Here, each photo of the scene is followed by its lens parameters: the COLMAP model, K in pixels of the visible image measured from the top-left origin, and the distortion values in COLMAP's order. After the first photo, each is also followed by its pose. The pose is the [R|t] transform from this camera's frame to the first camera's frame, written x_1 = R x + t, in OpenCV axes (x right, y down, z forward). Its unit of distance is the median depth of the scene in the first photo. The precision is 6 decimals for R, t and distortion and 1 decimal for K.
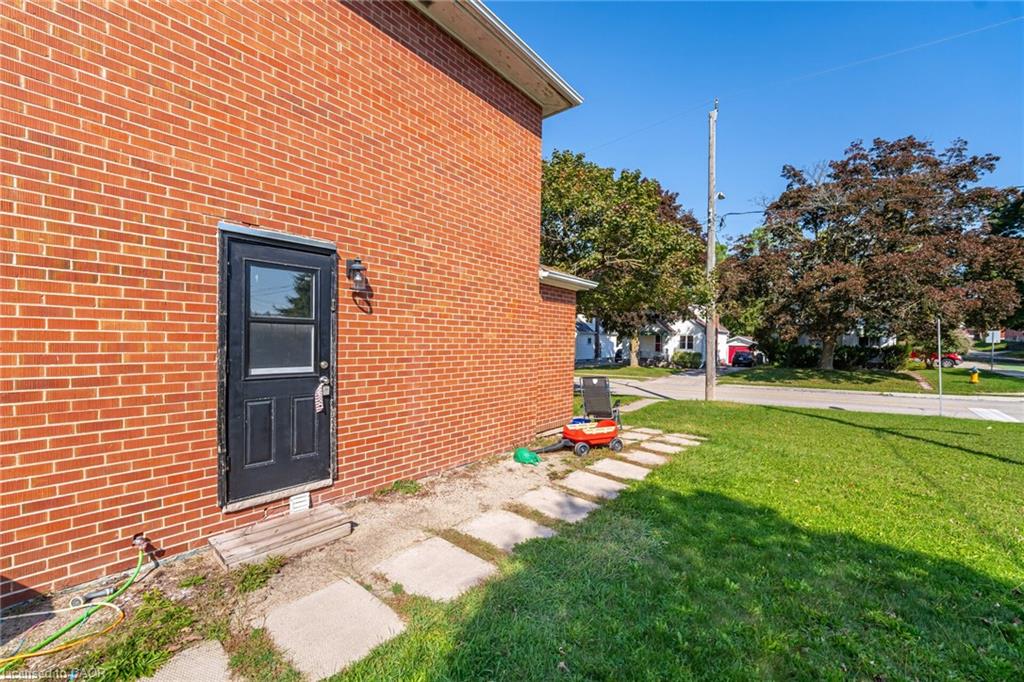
lens RADIAL K [[417.4, 0, 508.8], [0, 417.4, 344.7], [0, 0, 1]] dist [-0.000245, -0.000089]
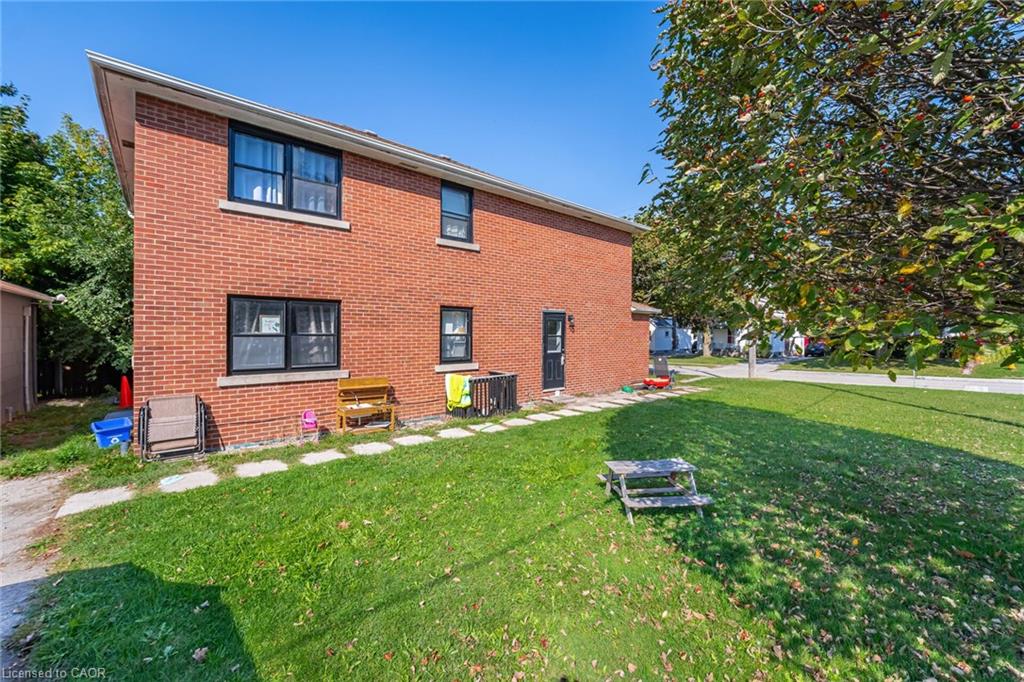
lens RADIAL K [[410.5, 0, 512.5], [0, 410.5, 339.2], [0, 0, 1]] dist [-0.004468, -0.000462]
pose [[0.984217, -0.010033, -0.176683, -0.154683], [0.010790, 0.999936, 0.003327, -0.026083], [0.176638, -0.005180, 0.984262, -1.168849]]
